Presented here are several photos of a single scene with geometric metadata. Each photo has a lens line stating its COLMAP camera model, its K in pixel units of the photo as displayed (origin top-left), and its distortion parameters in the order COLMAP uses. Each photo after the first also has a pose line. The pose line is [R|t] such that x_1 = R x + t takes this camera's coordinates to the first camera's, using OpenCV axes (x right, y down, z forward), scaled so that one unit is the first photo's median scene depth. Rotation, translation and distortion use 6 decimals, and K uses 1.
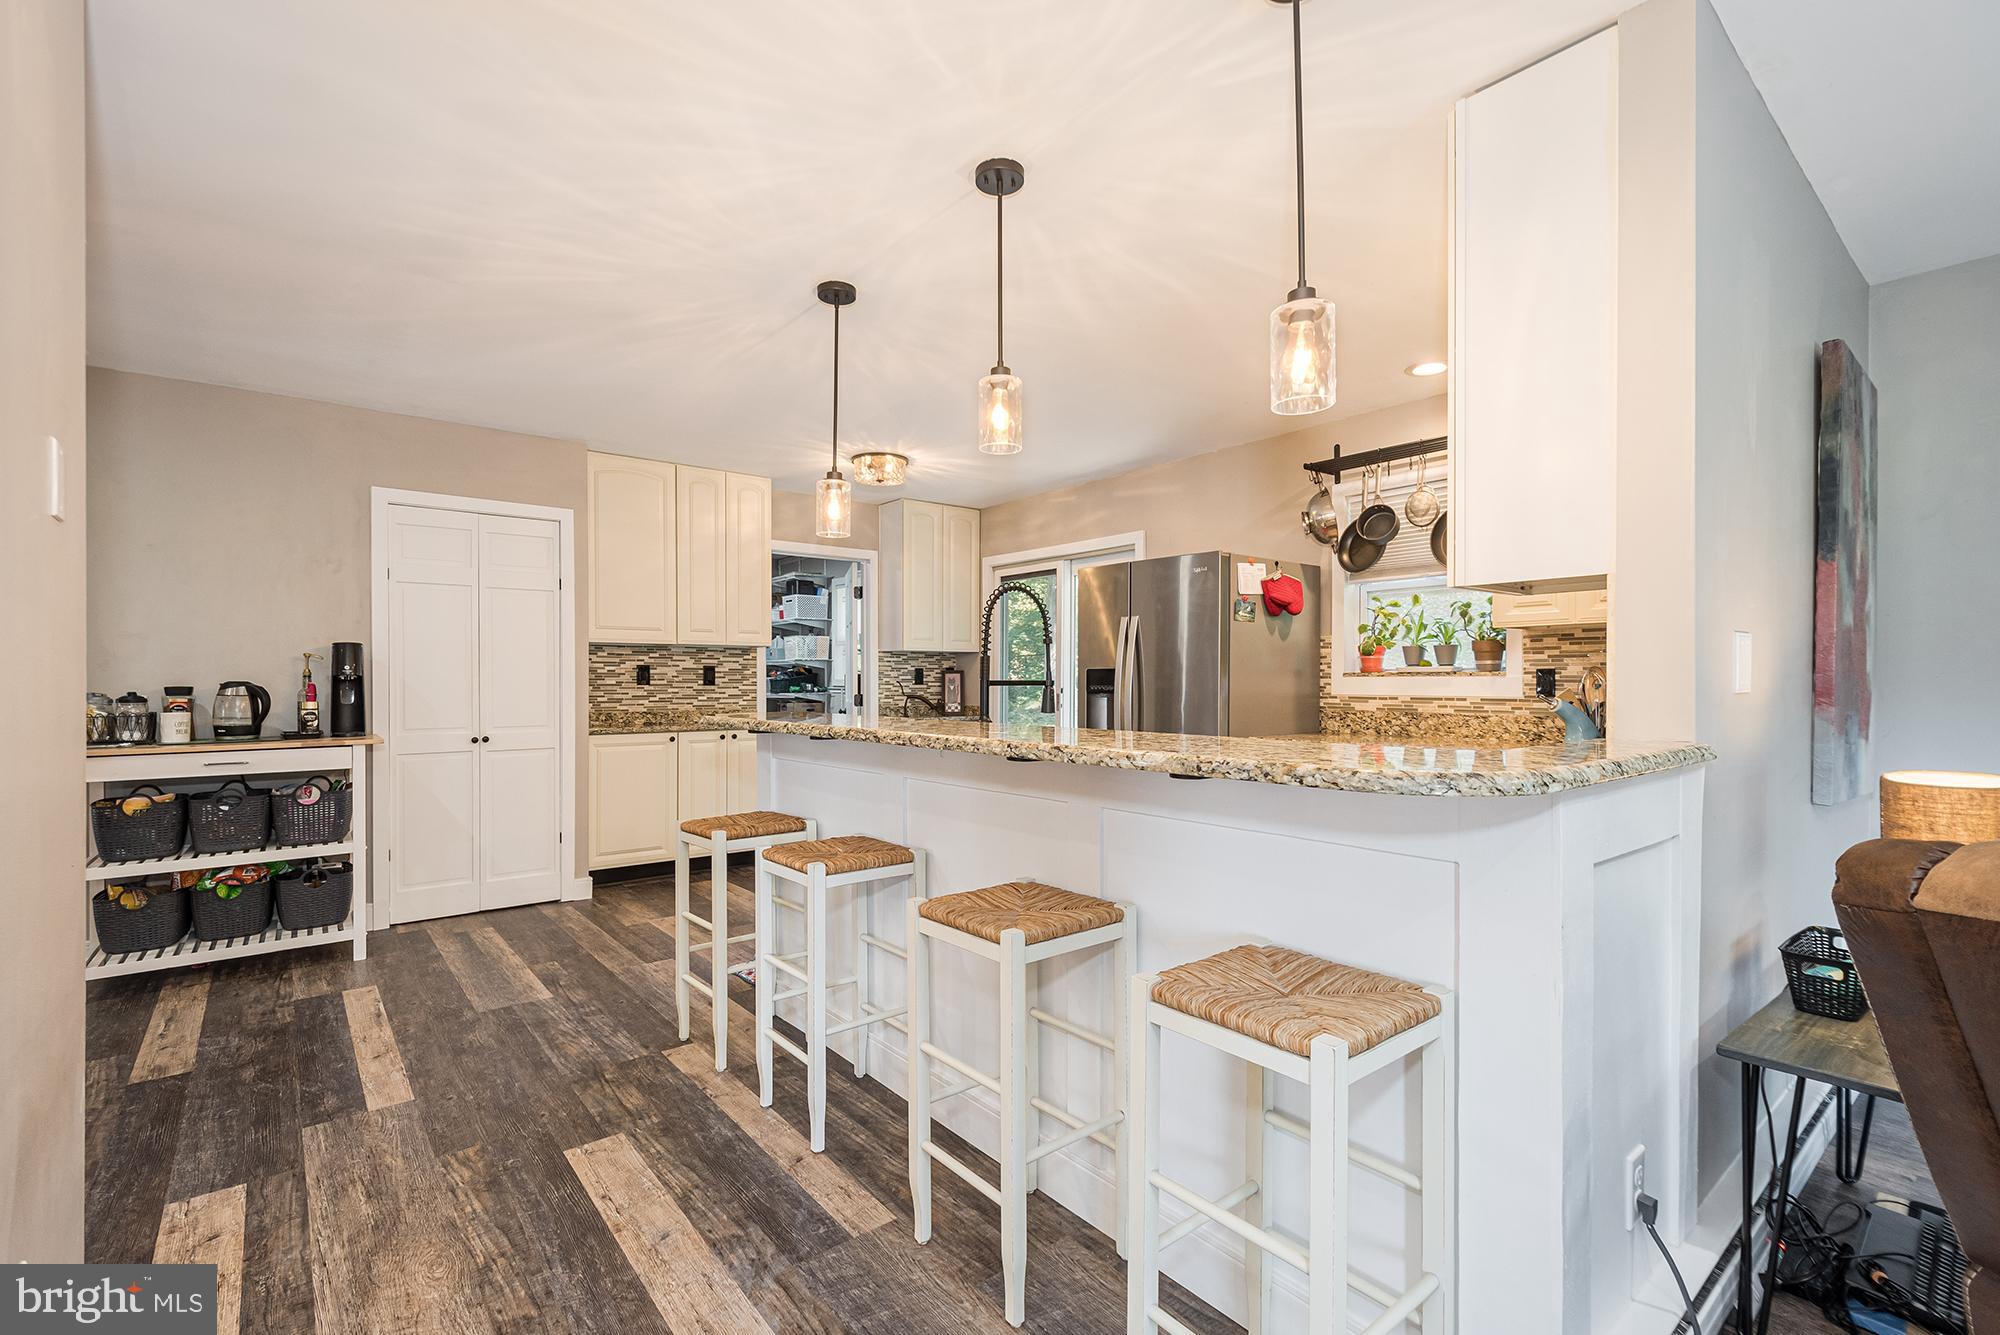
lens RADIAL K [[884.9, 0, 996.1], [0, 884.9, 686.9], [0, 0, 1]] dist [0.011193, -0.004576]
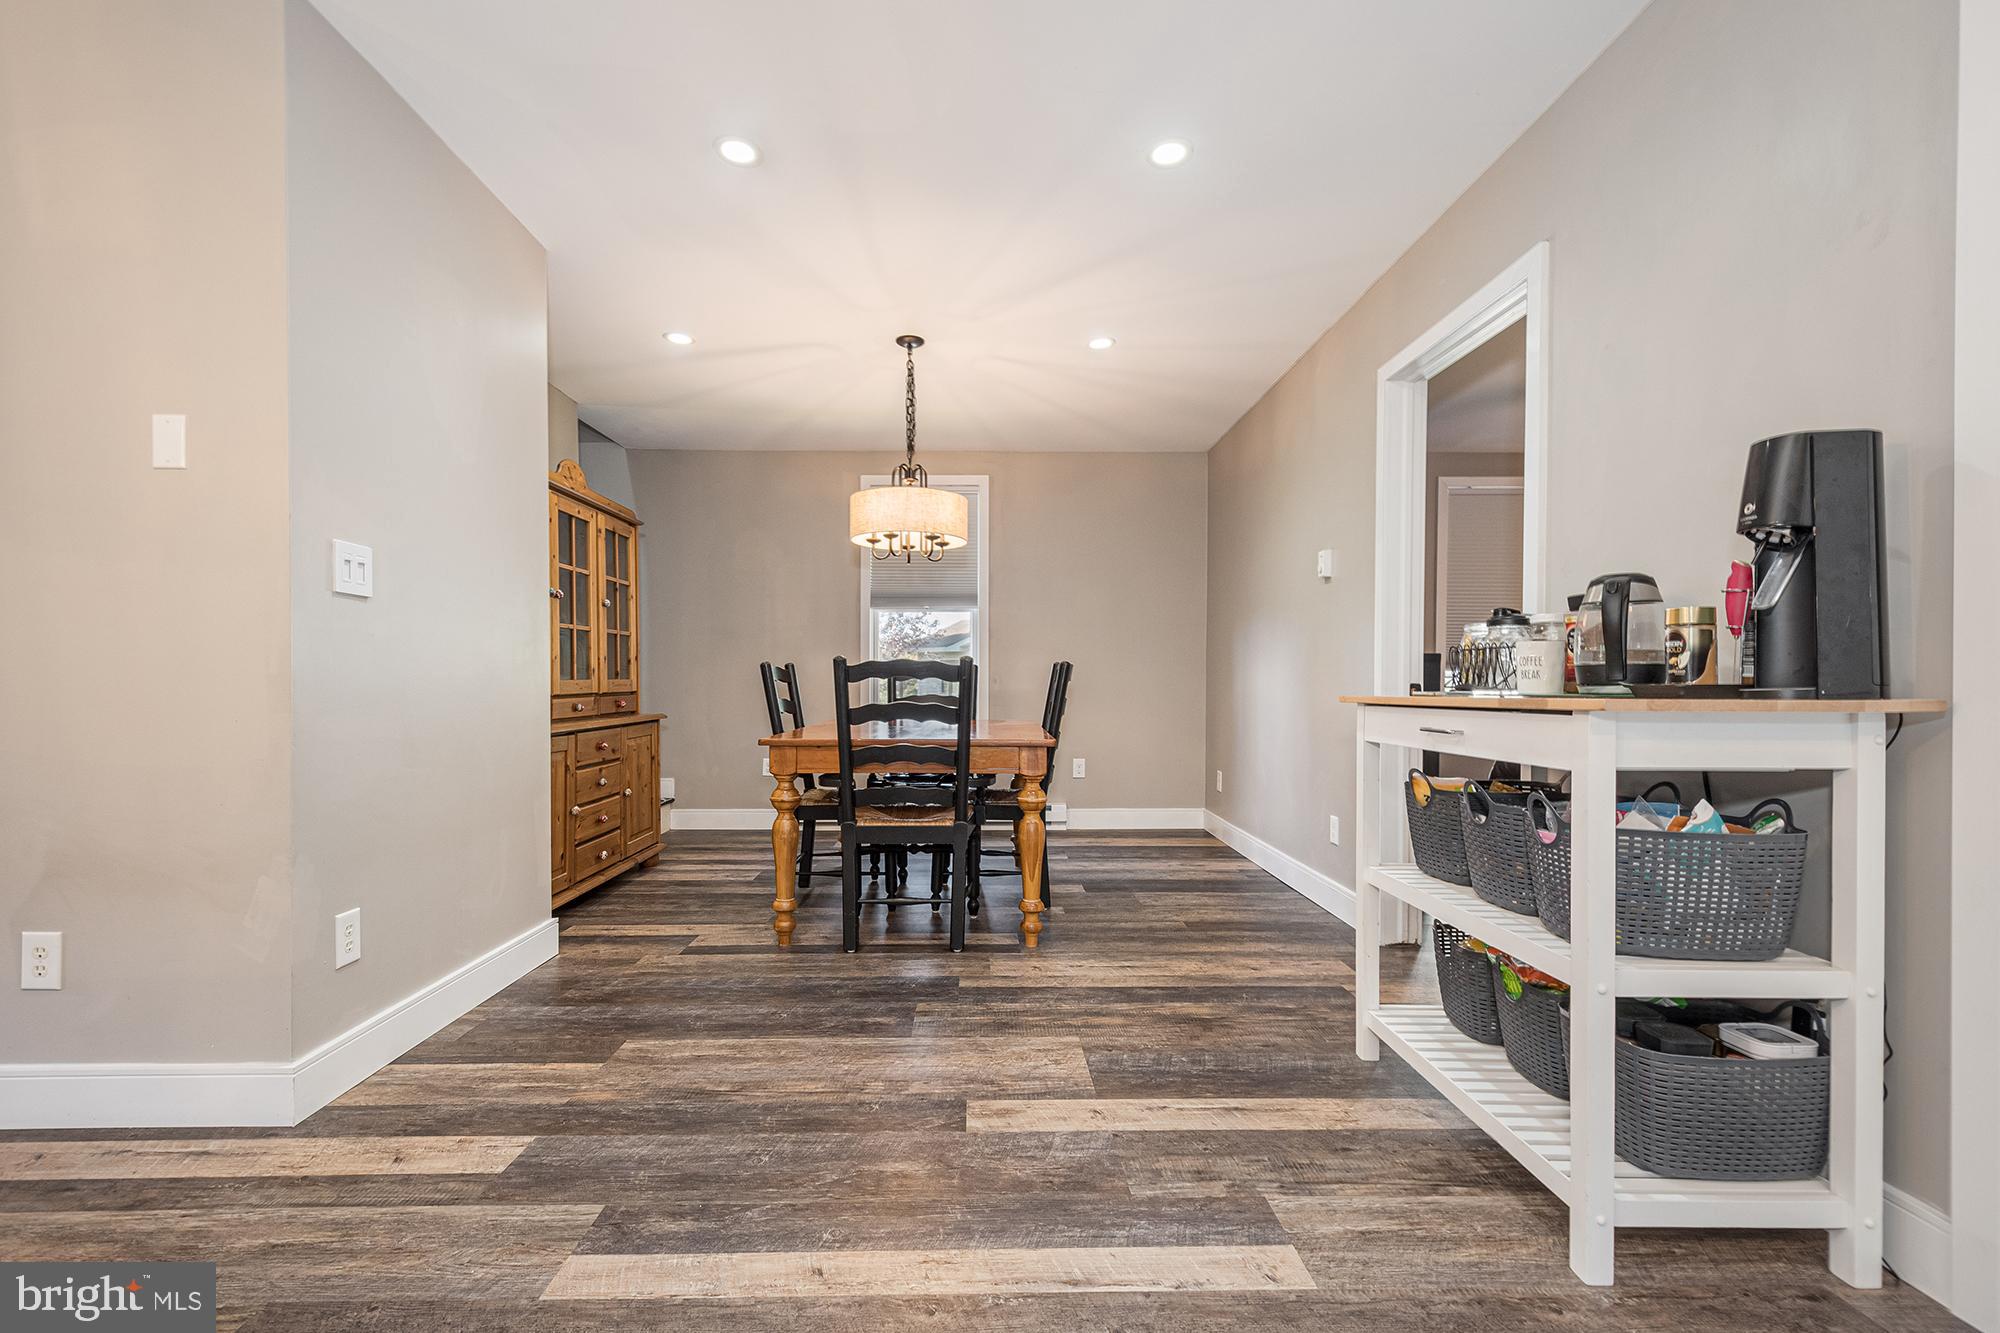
lens RADIAL K [[884.9, 0, 980.2], [0, 884.9, 685.2], [0, 0, 1]] dist [0.011193, -0.004576]
pose [[-0.614721, 0.005067, -0.788729, -0.259765], [-0.004765, 0.999937, 0.010138, 0.052588], [0.788731, 0.009990, -0.614658, 1.029539]]
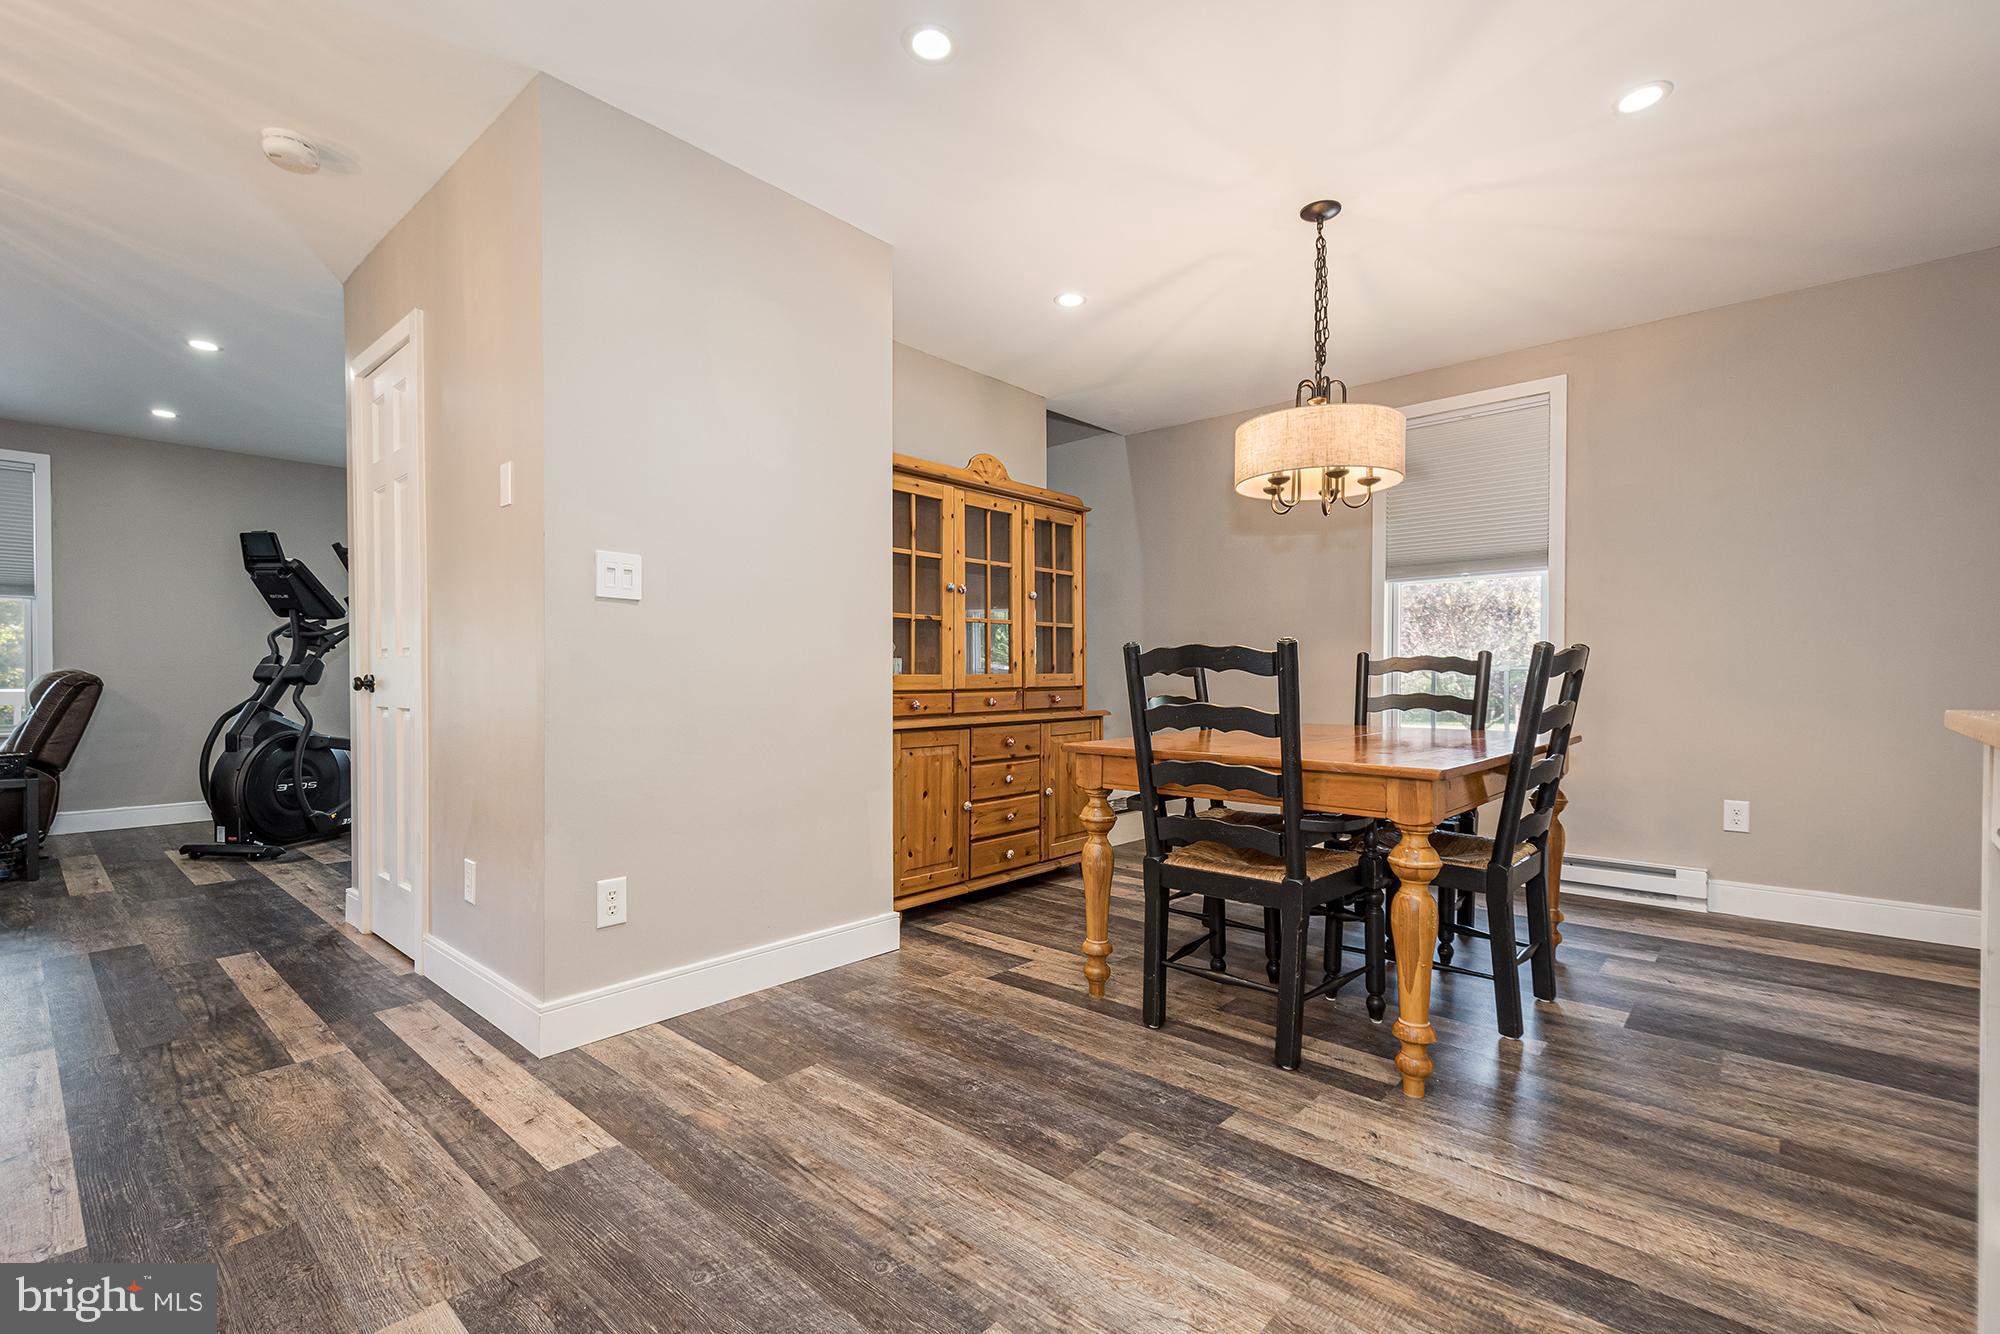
lens RADIAL K [[884.9, 0, 990.7], [0, 884.9, 682.6], [0, 0, 1]] dist [0.011193, -0.004576]
pose [[-0.987738, 0.003322, -0.156086, -0.620151], [0.000996, 0.999887, 0.014979, 0.053472], [0.156118, 0.014640, -0.987630, 1.035621]]
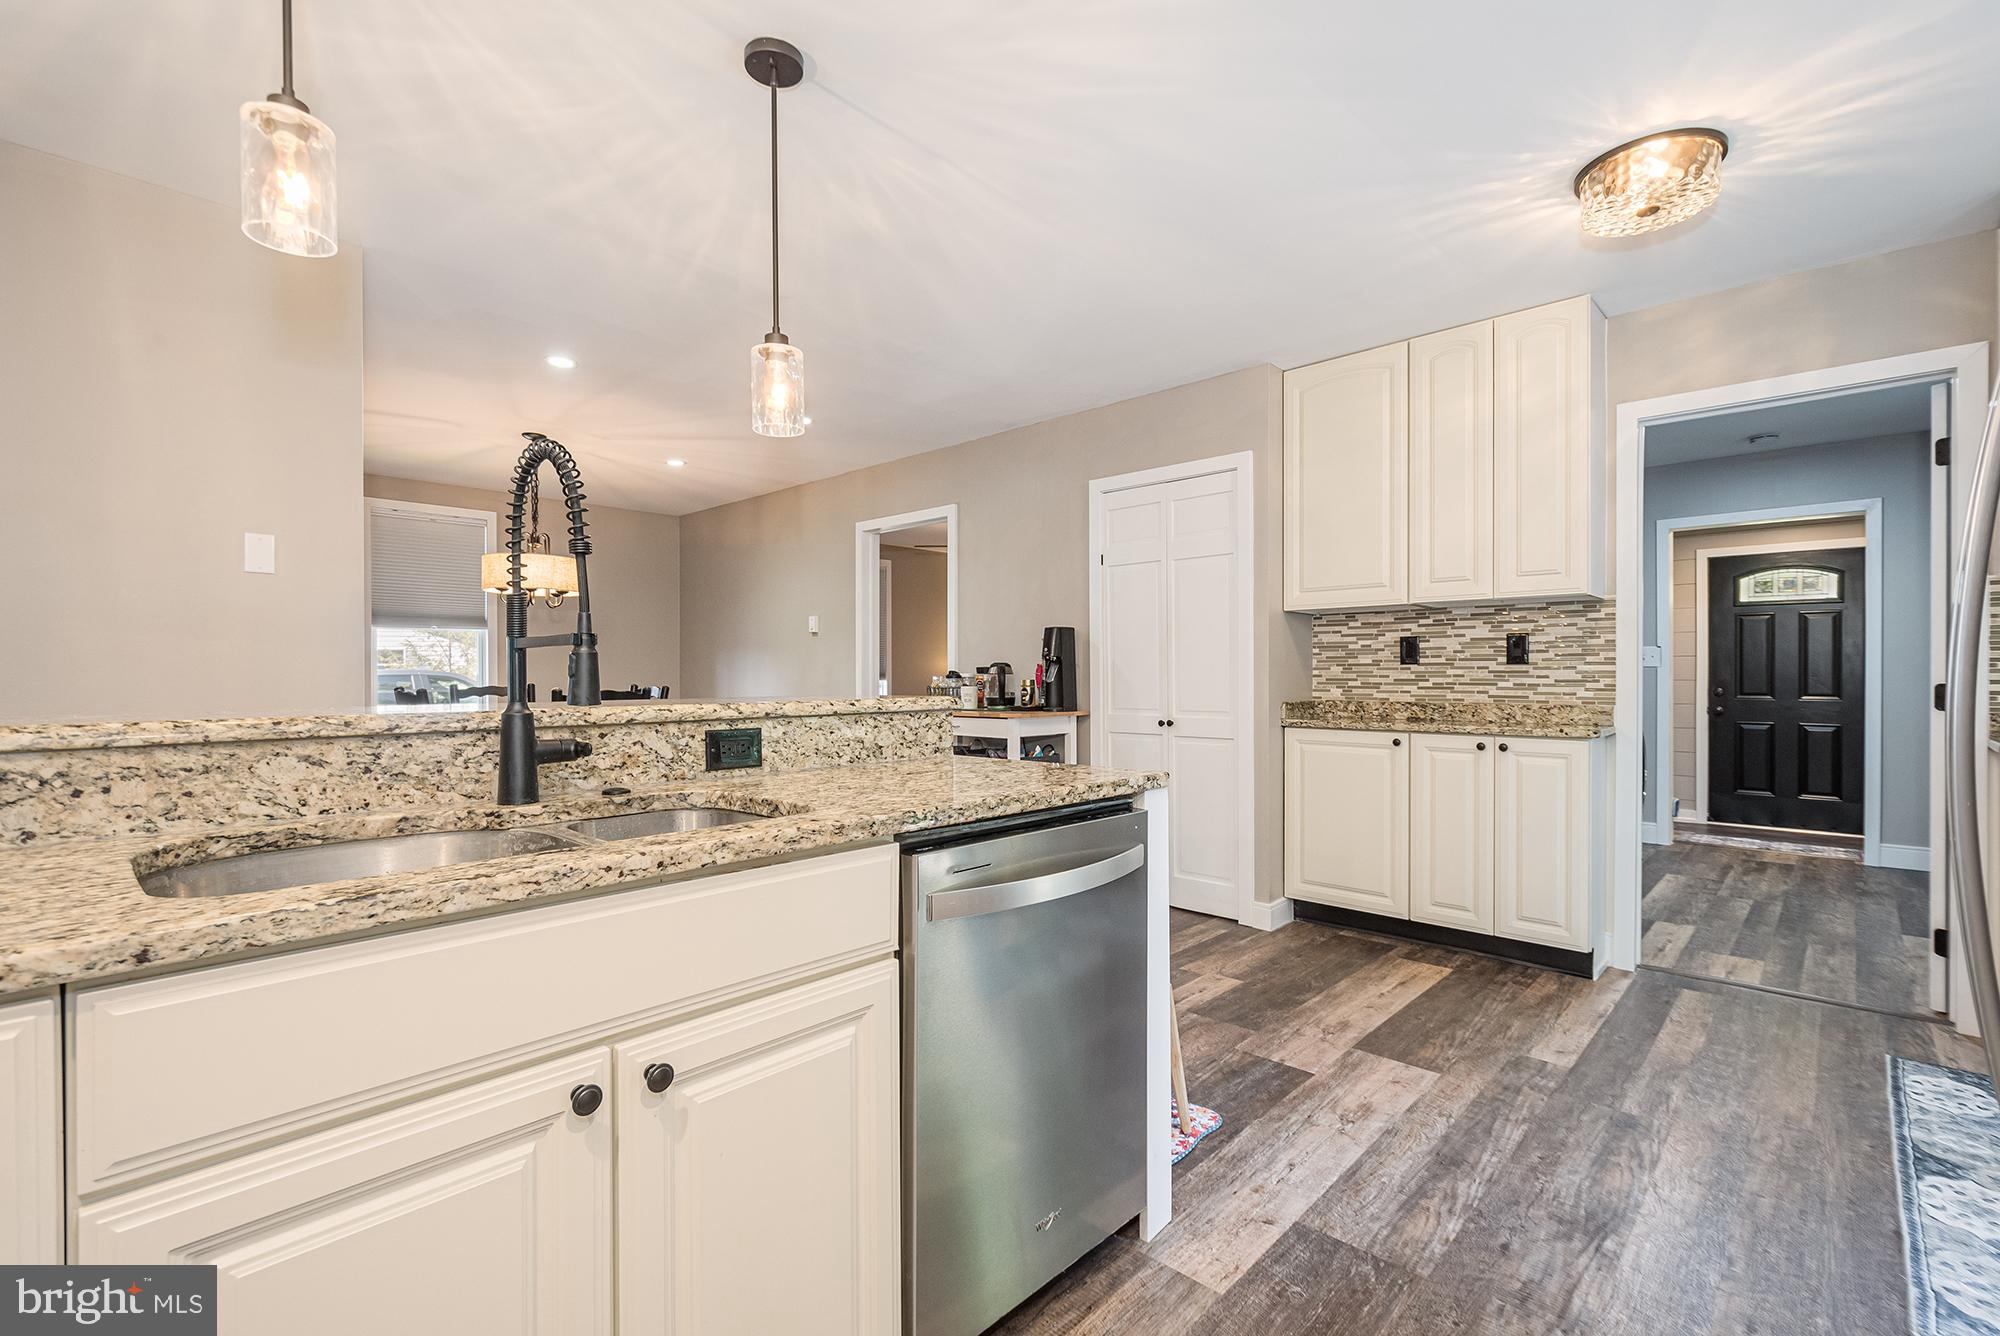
lens RADIAL K [[894.5, 0, 983.1], [0, 894.5, 675.4], [0, 0, 1]] dist [0.000379, -0.000090]
pose [[0.111743, 0.000208, -0.993737, 0.401146], [-0.006721, 0.999977, -0.000547, 0.013524], [0.993714, 0.006740, 0.111742, 0.838733]]
